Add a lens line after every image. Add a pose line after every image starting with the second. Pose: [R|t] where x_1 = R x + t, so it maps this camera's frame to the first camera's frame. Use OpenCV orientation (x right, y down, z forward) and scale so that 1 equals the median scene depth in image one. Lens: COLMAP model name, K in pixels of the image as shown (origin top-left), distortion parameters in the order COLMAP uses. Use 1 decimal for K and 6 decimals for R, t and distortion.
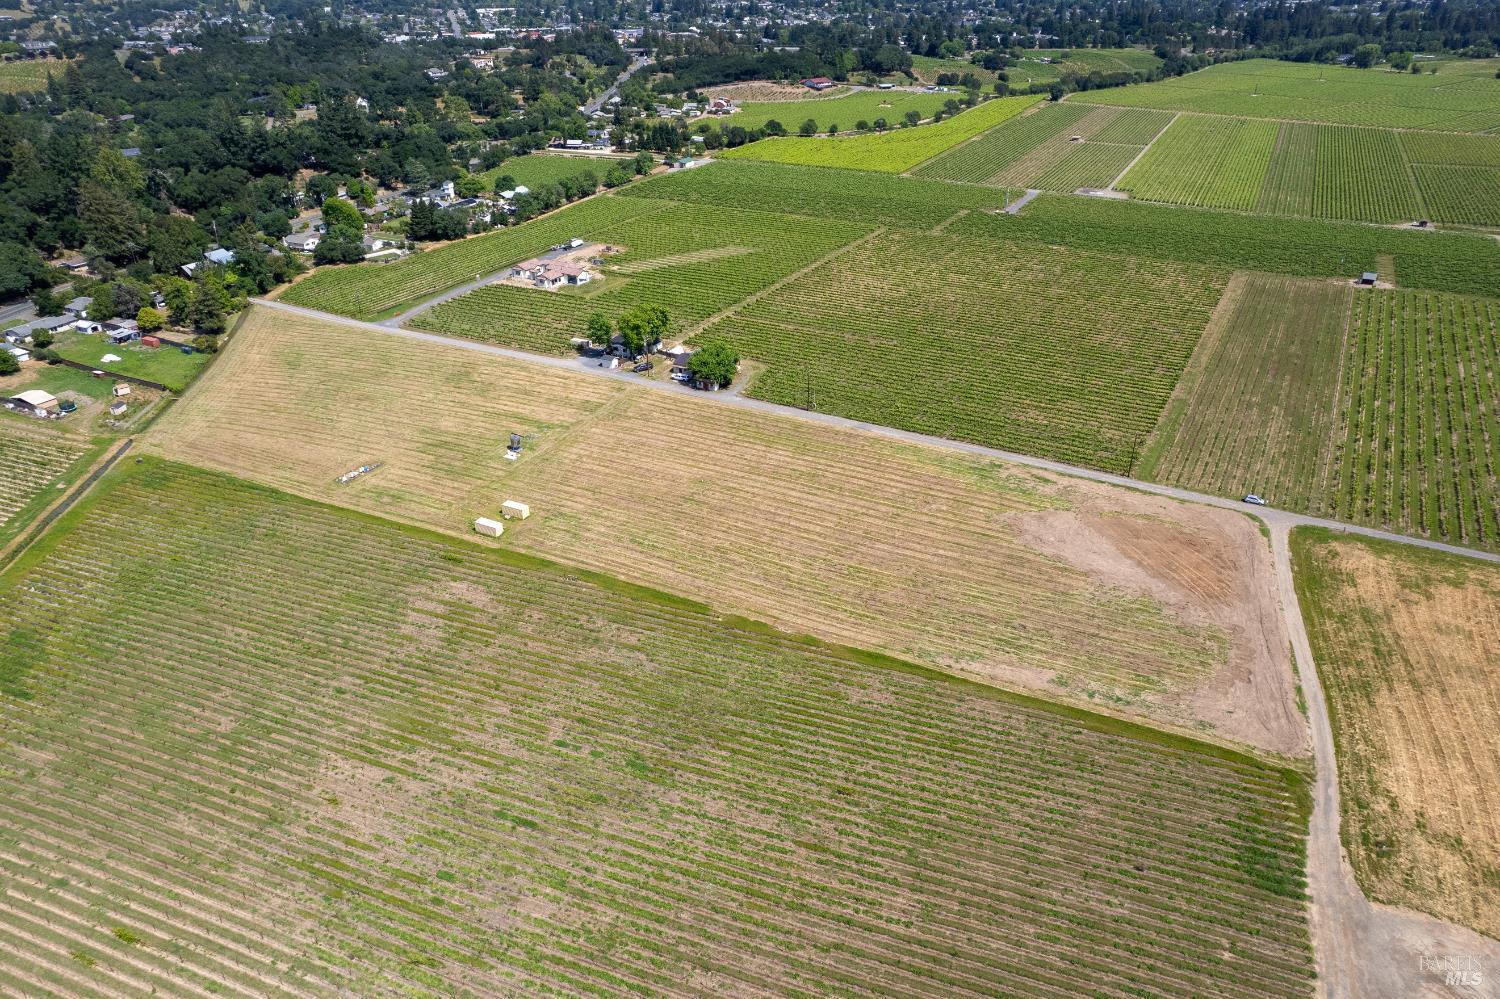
lens RADIAL K [[989.5, 0, 738.0], [0, 989.5, 503.8], [0, 0, 1]] dist [-0.073327, 0.065829]
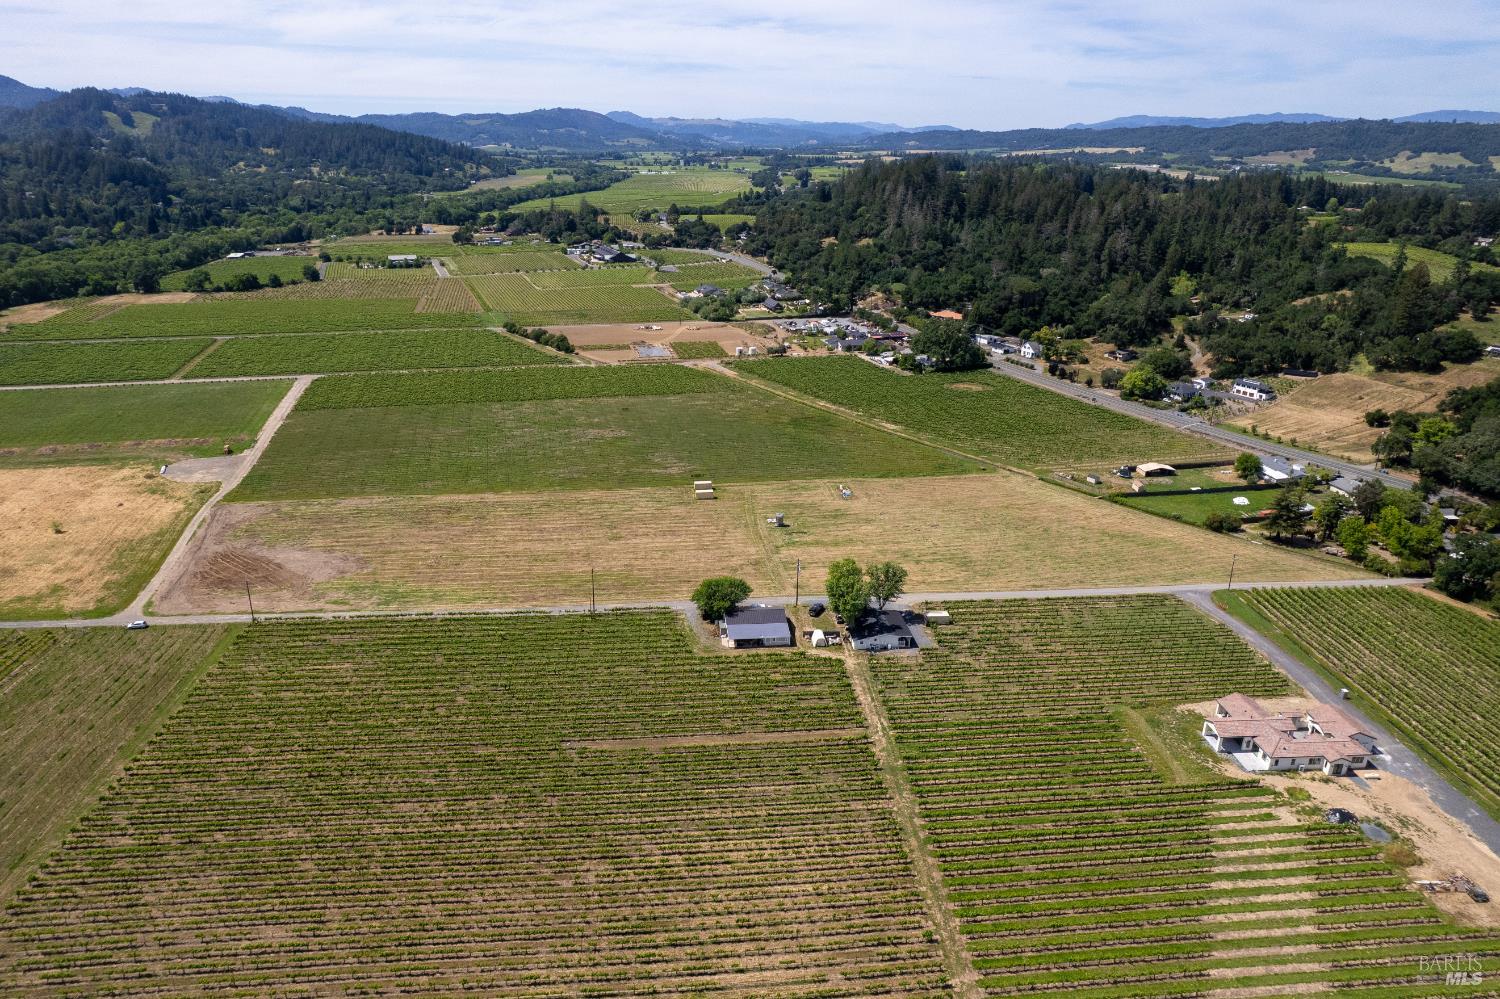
lens RADIAL K [[989.5, 0, 738.0], [0, 989.5, 503.8], [0, 0, 1]] dist [-0.073327, 0.065829]
pose [[-0.823848, 0.199714, -0.530461, 0.508922], [-0.280111, 0.670149, 0.687341, -0.989026], [0.492760, 0.714853, -0.496159, 1.710596]]
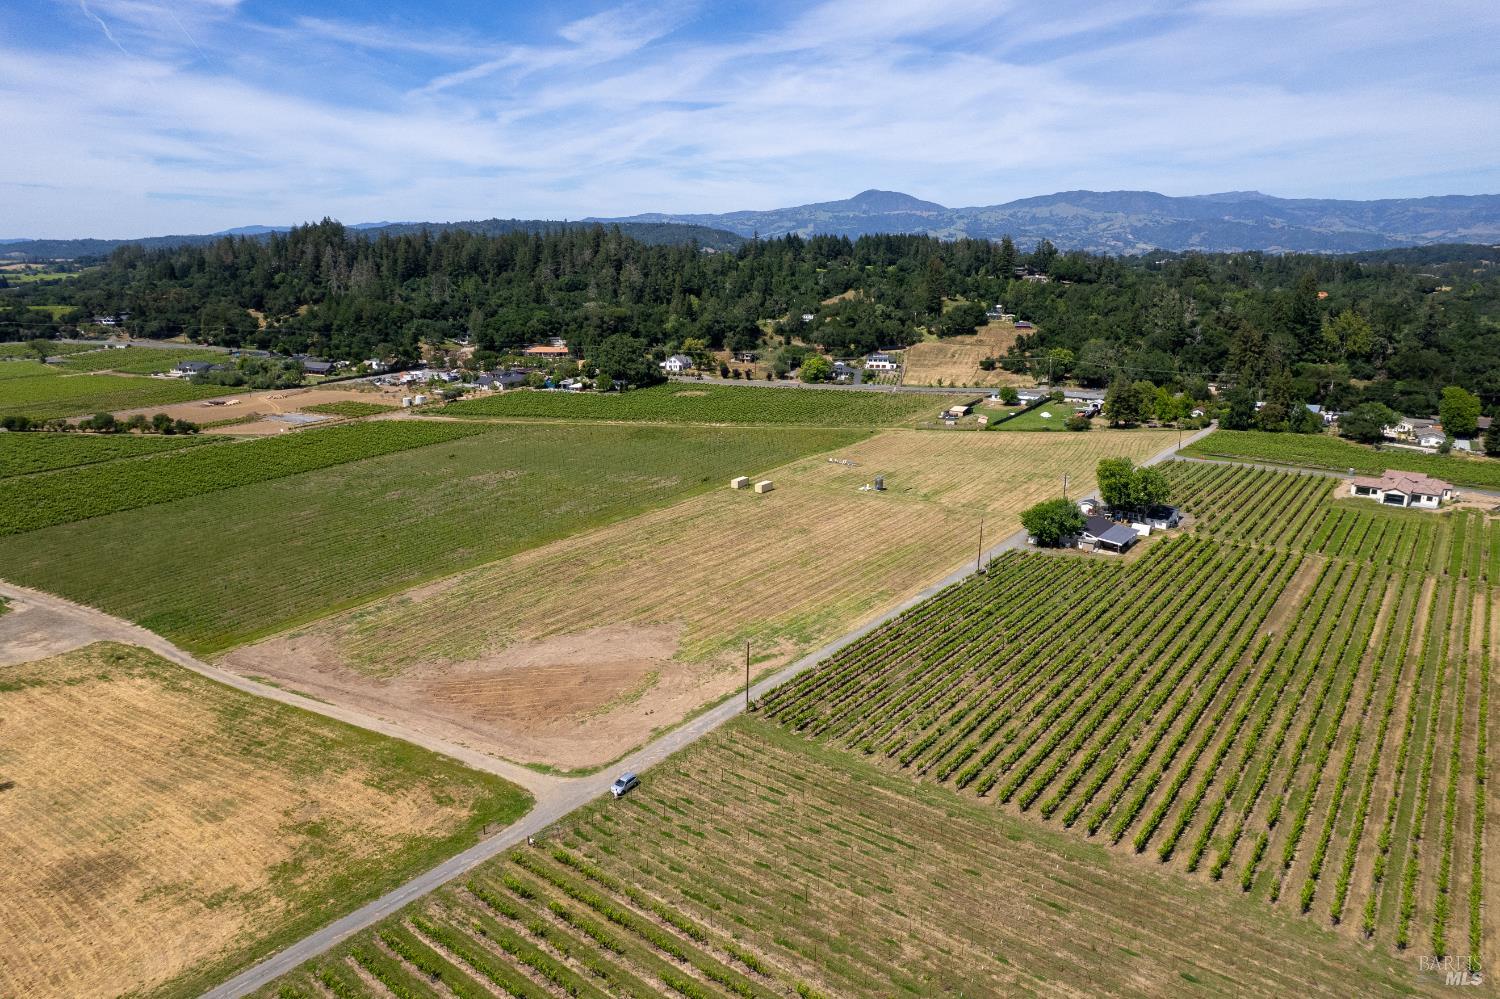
lens RADIAL K [[989.5, 0, 738.0], [0, 989.5, 503.8], [0, 0, 1]] dist [-0.073327, 0.065829]
pose [[-0.148708, 0.256341, -0.955079, 1.001105], [-0.481392, 0.824886, 0.296352, -0.335130], [0.863798, 0.503838, 0.000734, 0.942861]]
